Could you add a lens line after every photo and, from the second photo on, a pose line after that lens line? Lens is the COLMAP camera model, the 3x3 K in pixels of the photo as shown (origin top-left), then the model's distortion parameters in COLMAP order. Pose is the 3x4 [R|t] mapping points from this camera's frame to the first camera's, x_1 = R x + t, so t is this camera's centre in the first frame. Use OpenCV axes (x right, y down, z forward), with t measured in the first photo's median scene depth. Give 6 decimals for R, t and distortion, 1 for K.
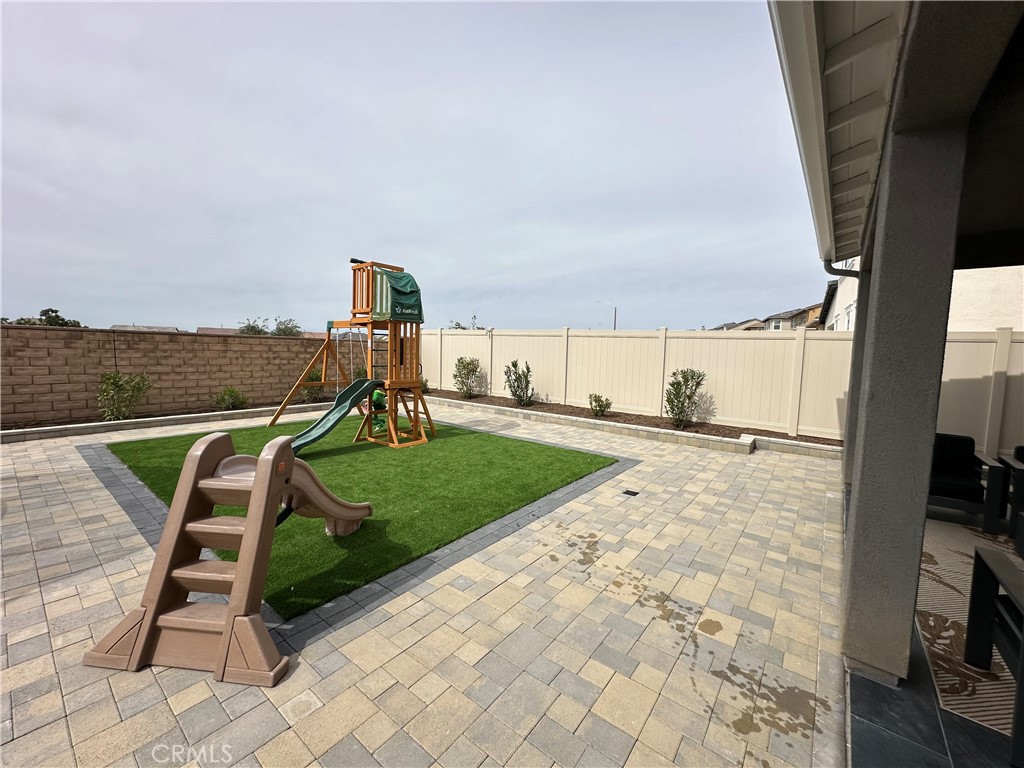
lens RADIAL K [[407.3, 0, 511.0], [0, 407.3, 384.5], [0, 0, 1]] dist [-0.002456, 0.000870]
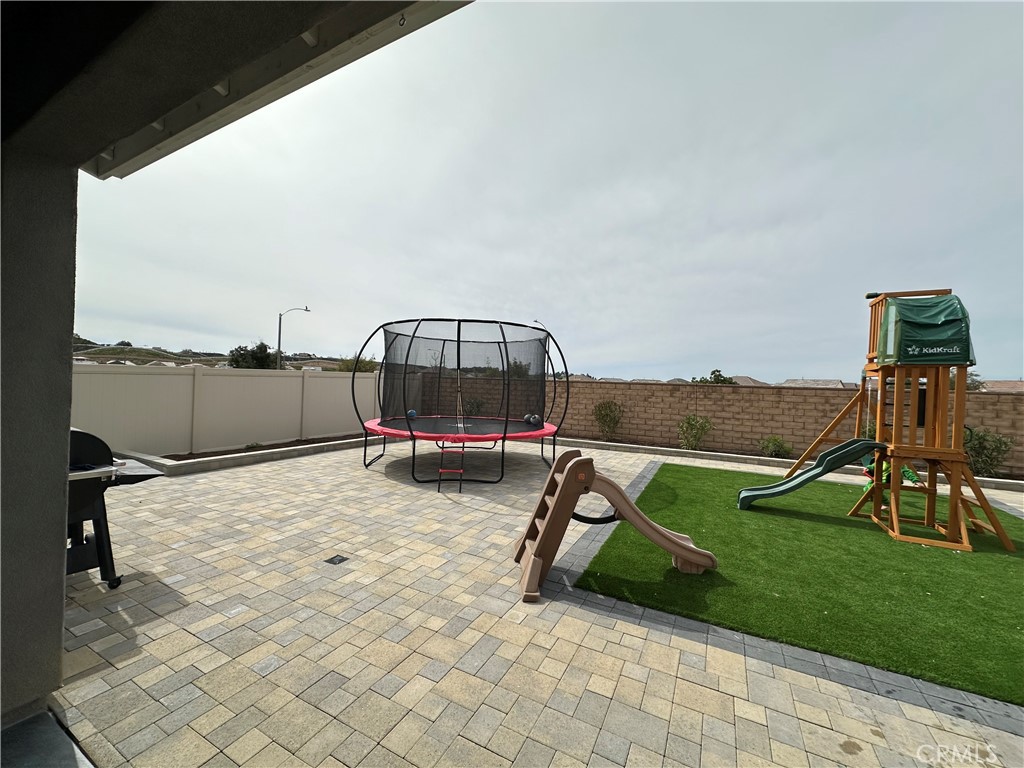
lens RADIAL K [[407.3, 0, 511.4], [0, 407.3, 383.9], [0, 0, 1]] dist [-0.002456, 0.000870]
pose [[0.185053, -0.018640, -0.982552, 0.323409], [-0.108527, 0.993317, -0.039284, -0.016471], [0.976718, 0.113903, 0.181793, 0.177246]]
